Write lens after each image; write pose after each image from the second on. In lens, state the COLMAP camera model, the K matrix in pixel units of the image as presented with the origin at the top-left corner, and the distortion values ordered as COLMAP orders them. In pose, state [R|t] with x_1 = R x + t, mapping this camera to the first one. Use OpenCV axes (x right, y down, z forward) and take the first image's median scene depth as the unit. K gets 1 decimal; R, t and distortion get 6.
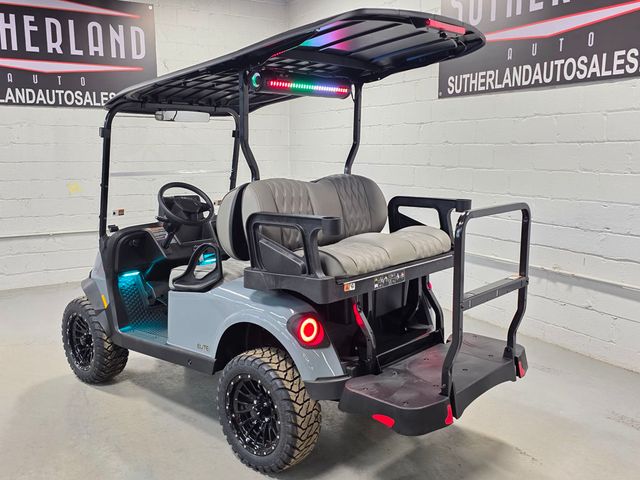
lens RADIAL K [[610.6, 0, 314.9], [0, 610.6, 238.1], [0, 0, 1]] dist [0.036897, 0.000000]
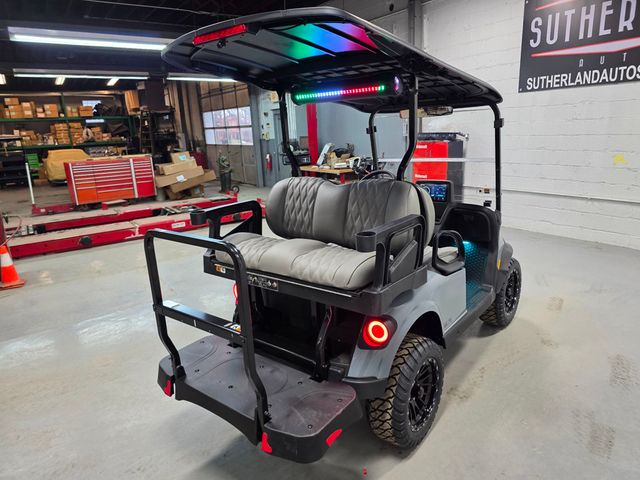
lens RADIAL K [[429.9, 0, 320.4], [0, 429.9, 244.1], [0, 0, 1]] dist [0.047250, -0.043323]
pose [[0.077419, 0.261335, -0.962138, 0.621201], [-0.096923, 0.962437, 0.253617, -0.147328], [0.992276, 0.073618, 0.099840, 0.744919]]
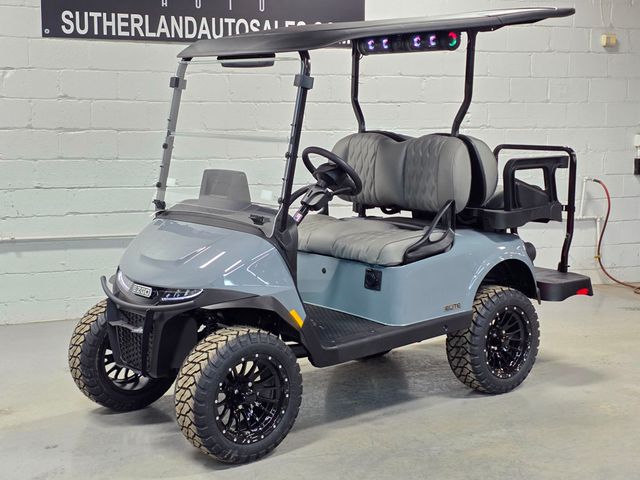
lens RADIAL K [[1022.8, 0, 326.9], [0, 1022.8, 222.5], [0, 0, 1]] dist [0.092091, 0.000000]
pose [[0.130153, -0.105201, 0.985897, -1.455813], [0.138341, 0.986555, 0.087008, -0.102007], [-0.981795, 0.125066, 0.142957, 0.760056]]
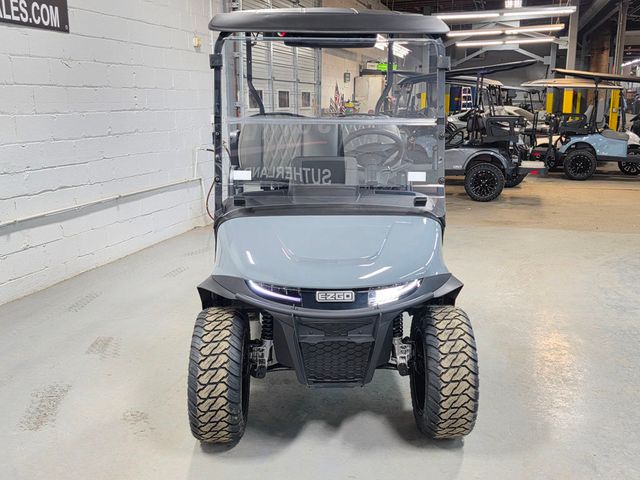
lens RADIAL K [[668.4, 0, 321.5], [0, 668.4, 235.6], [0, 0, 1]] dist [0.046841, 0.000000]
pose [[-0.696420, -0.140935, 0.703659, -0.796780], [0.104955, 0.949980, 0.294146, -0.215197], [-0.709918, 0.278702, -0.646794, 1.585009]]
